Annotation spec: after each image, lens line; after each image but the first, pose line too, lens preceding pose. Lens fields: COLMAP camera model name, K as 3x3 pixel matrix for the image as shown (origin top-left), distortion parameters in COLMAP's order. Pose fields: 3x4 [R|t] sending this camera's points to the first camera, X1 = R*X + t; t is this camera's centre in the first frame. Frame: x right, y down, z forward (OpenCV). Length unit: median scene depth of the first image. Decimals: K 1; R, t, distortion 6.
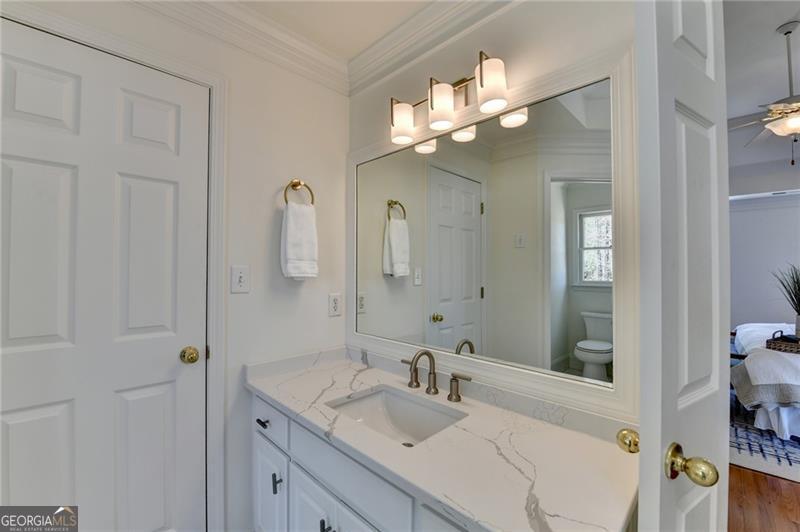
lens RADIAL K [[331.0, 0, 393.0], [0, 331.0, 266.2], [0, 0, 1]] dist [-0.017340, -0.000596]
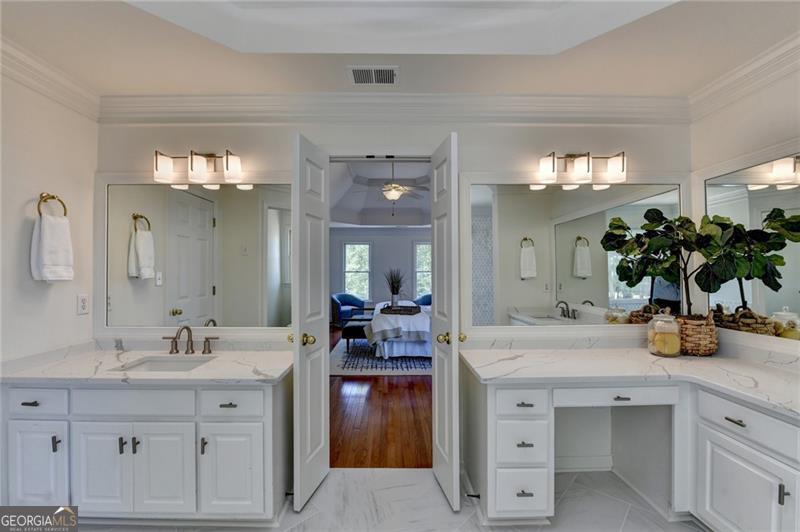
lens RADIAL K [[331.0, 0, 392.8], [0, 331.0, 268.1], [0, 0, 1]] dist [-0.017340, -0.000596]
pose [[0.697812, 0.003306, 0.716273, -0.238717], [-0.005744, 0.999983, 0.000981, -0.015287], [-0.716258, -0.004799, 0.697819, -0.556040]]
